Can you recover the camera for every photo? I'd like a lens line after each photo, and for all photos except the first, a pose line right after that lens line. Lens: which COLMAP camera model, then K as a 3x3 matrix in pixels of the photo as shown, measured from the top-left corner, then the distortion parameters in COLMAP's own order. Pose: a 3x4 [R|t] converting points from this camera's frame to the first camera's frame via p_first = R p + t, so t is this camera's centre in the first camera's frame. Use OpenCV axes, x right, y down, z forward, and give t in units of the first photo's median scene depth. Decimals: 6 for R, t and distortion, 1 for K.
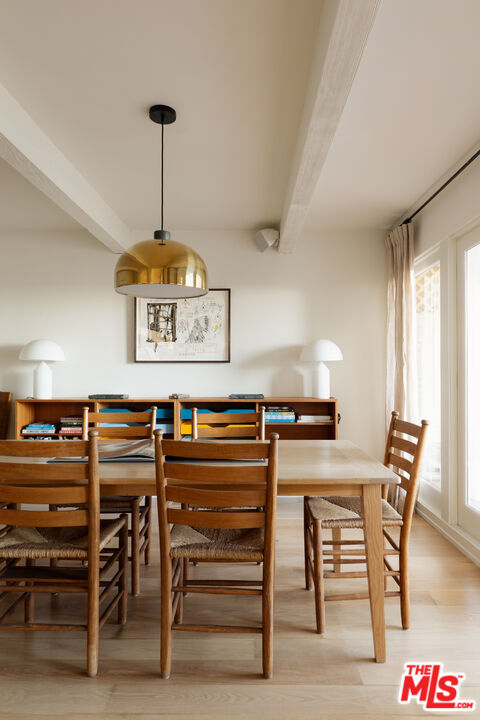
lens RADIAL K [[480.0, 0, 241.4], [0, 480.0, 367.6], [0, 0, 1]] dist [0.005575, -0.002373]
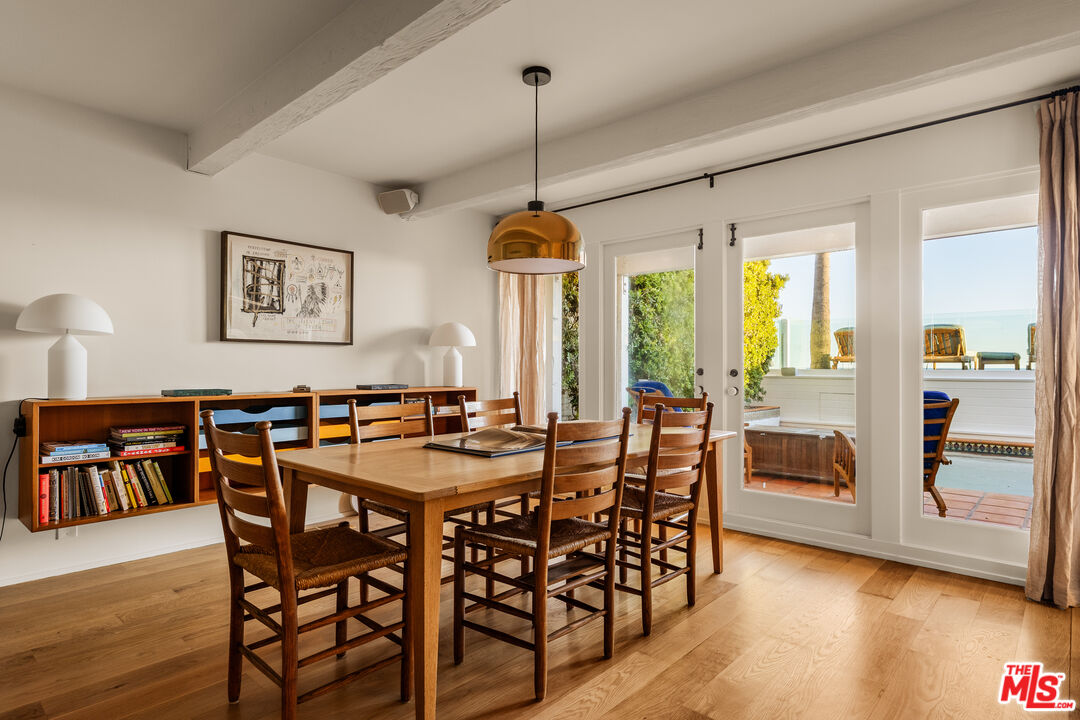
lens RADIAL K [[595.0, 0, 536.3], [0, 595.0, 355.7], [0, 0, 1]] dist [0.003170, -0.001046]
pose [[0.668167, 0.014433, 0.743872, -0.634028], [-0.009967, 0.999896, -0.010448, 0.016287], [-0.743945, -0.000433, 0.668241, 0.138332]]
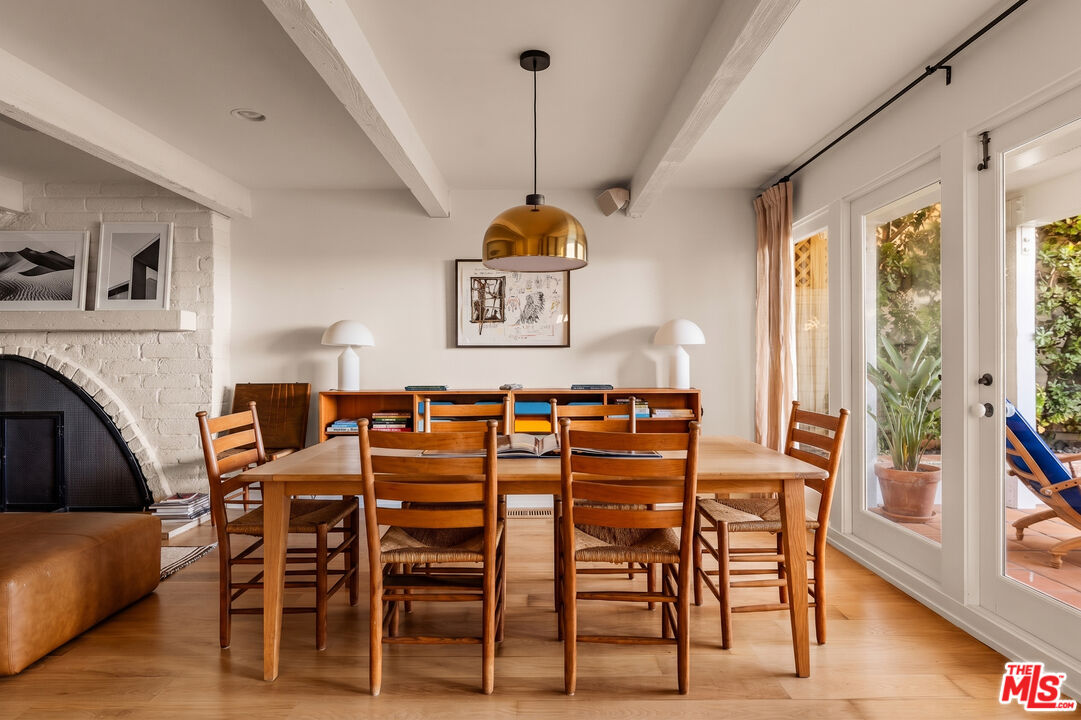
lens RADIAL K [[595.5, 0, 534.0], [0, 595.5, 360.6], [0, 0, 1]] dist [0.003170, -0.001046]
pose [[0.999960, -0.003836, 0.008023, -0.108997], [0.003766, 0.999955, 0.008666, 0.004394], [-0.008055, -0.008635, 0.999930, -0.051649]]
